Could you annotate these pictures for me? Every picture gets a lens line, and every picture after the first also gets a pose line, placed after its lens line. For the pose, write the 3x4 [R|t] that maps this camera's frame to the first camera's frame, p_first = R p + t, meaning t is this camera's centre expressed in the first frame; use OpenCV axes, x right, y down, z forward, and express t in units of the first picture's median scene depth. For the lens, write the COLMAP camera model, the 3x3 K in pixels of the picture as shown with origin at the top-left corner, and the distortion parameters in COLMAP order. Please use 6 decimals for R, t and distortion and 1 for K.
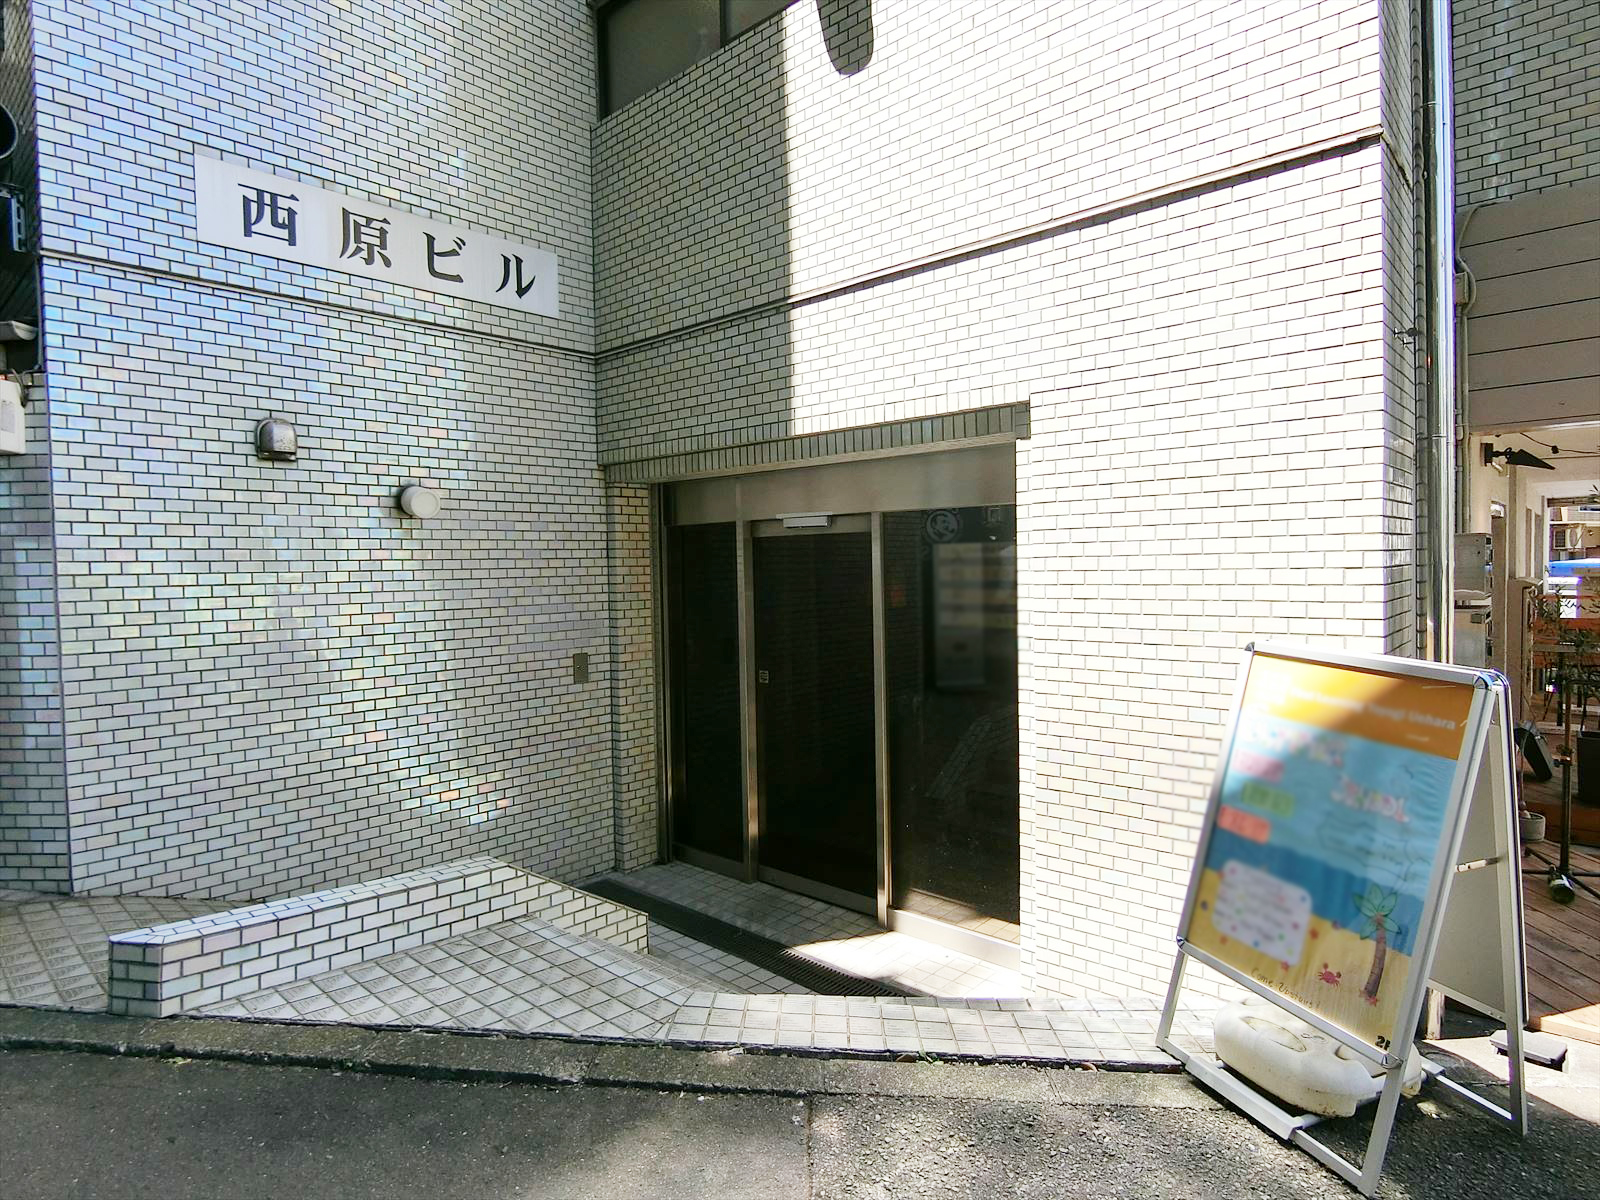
lens RADIAL K [[904.7, 0, 801.4], [0, 904.7, 593.4], [0, 0, 1]] dist [0.004461, 0.000479]
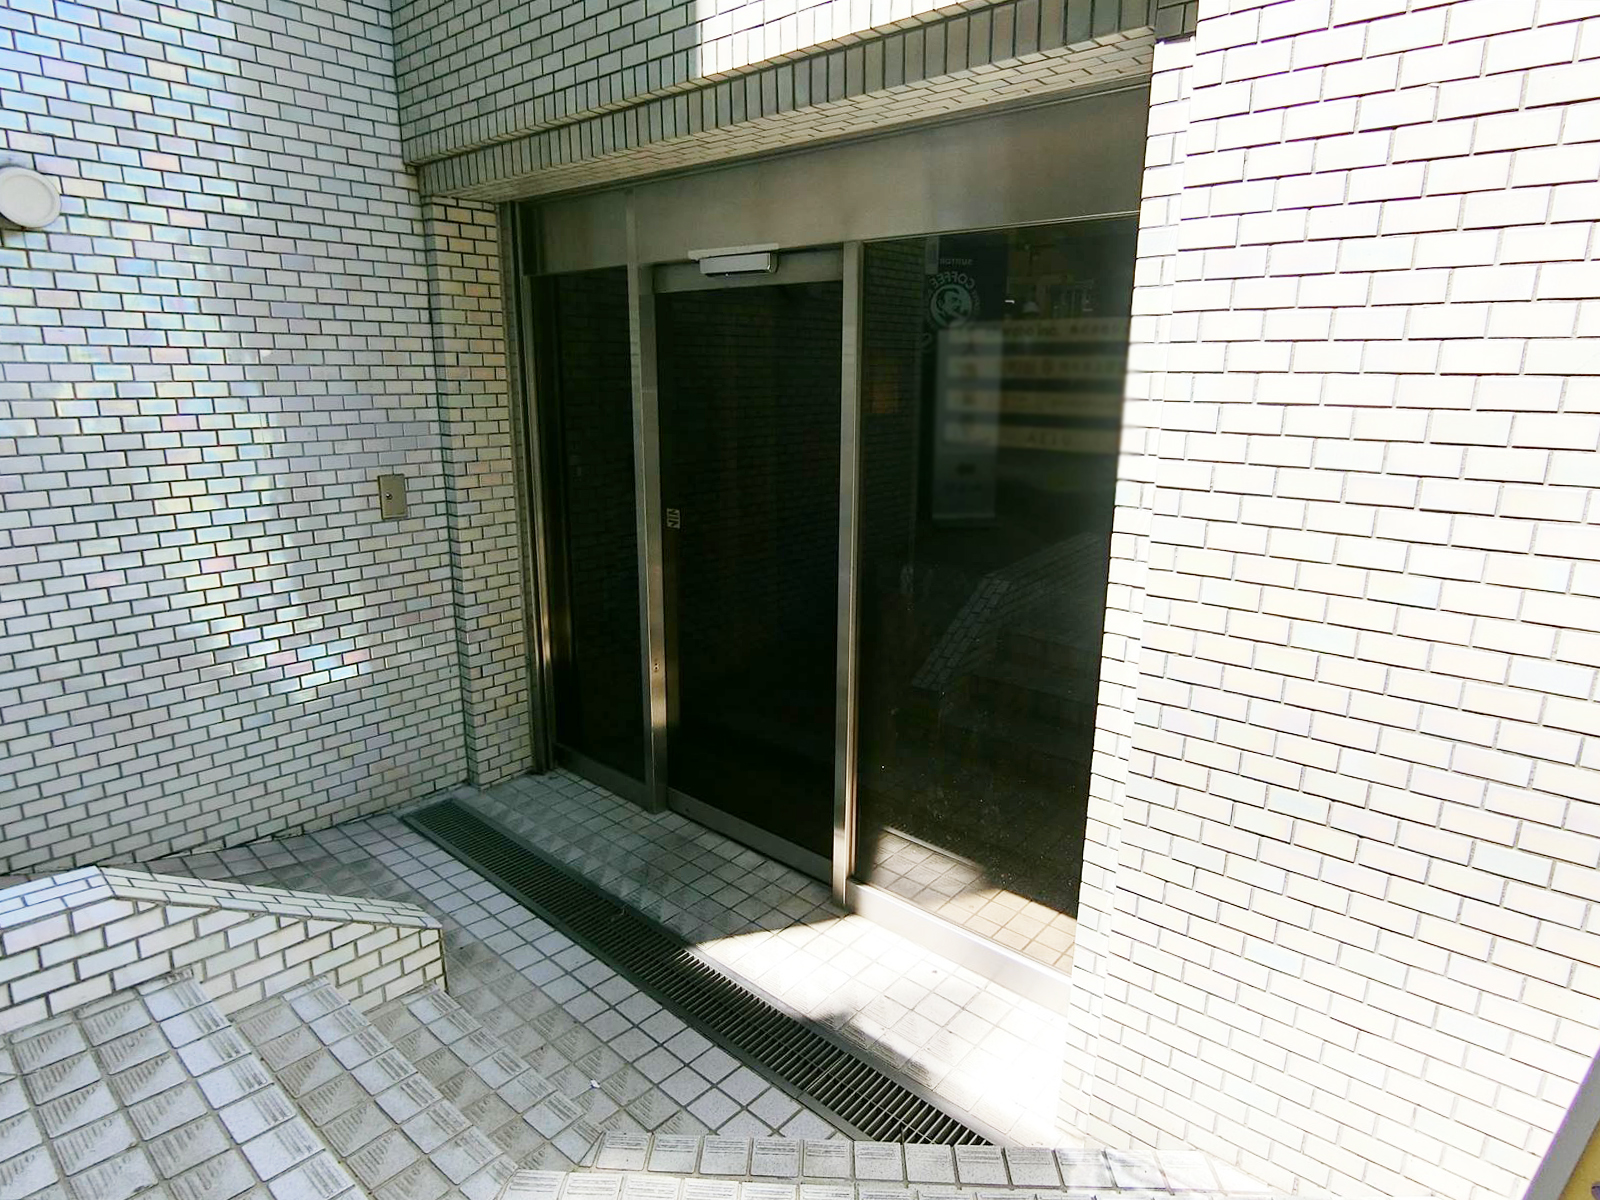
lens RADIAL K [[904.7, 0, 799.4], [0, 904.7, 589.8], [0, 0, 1]] dist [0.004461, 0.000479]
pose [[0.999665, 0.022913, 0.012077, 0.044093], [-0.024912, 0.978182, 0.206249, 0.006537], [-0.007087, -0.206480, 0.978425, 0.371439]]
